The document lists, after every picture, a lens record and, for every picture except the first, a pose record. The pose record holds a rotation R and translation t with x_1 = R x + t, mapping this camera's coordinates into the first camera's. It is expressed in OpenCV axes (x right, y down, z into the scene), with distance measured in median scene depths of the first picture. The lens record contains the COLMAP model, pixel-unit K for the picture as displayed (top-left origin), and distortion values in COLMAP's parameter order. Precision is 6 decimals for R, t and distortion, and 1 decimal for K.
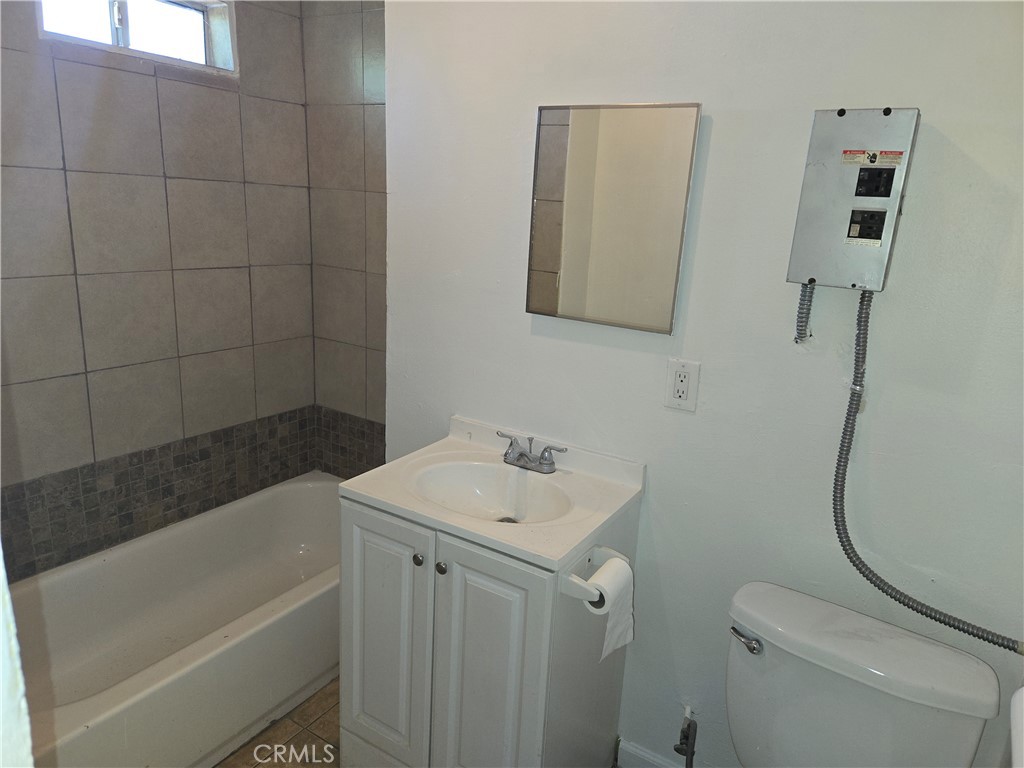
lens RADIAL K [[675.5, 0, 512.0], [0, 675.5, 384.0], [0, 0, 1]] dist [0.072600, -0.062531]
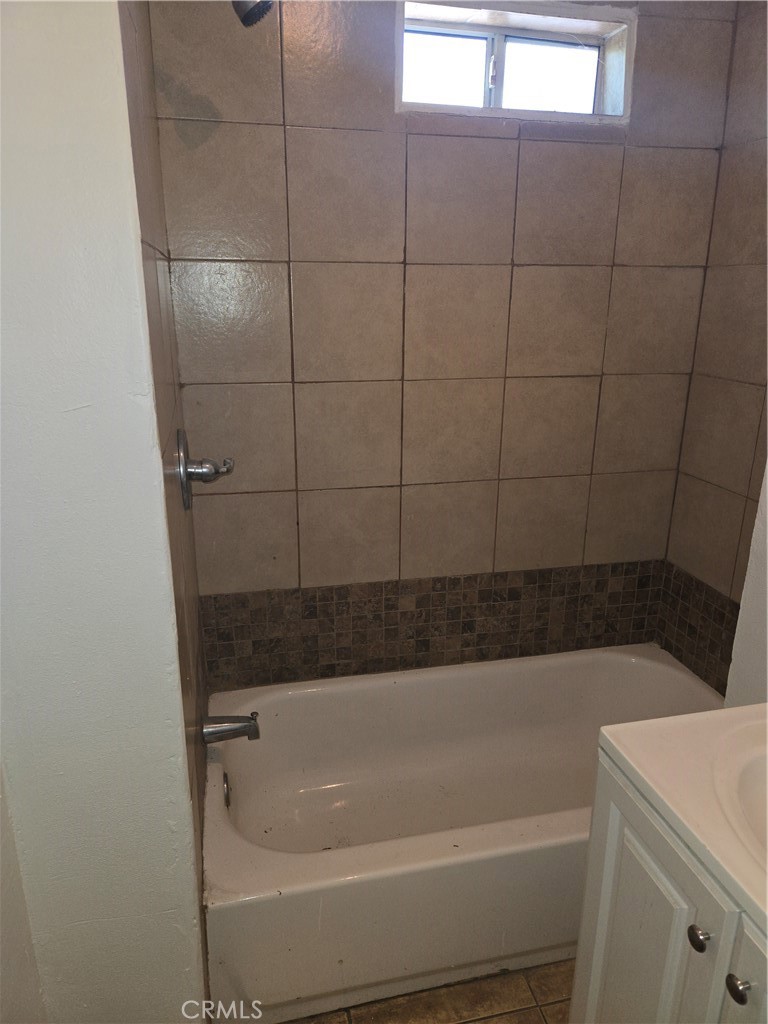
lens RADIAL K [[675.5, 0, 384.0], [0, 675.5, 512.0], [0, 0, 1]] dist [0.072600, -0.062531]
pose [[0.710605, 0.162340, -0.684607, -0.000343], [-0.148038, 0.985734, 0.080086, -0.044292], [0.687841, 0.044438, 0.724500, 0.276173]]
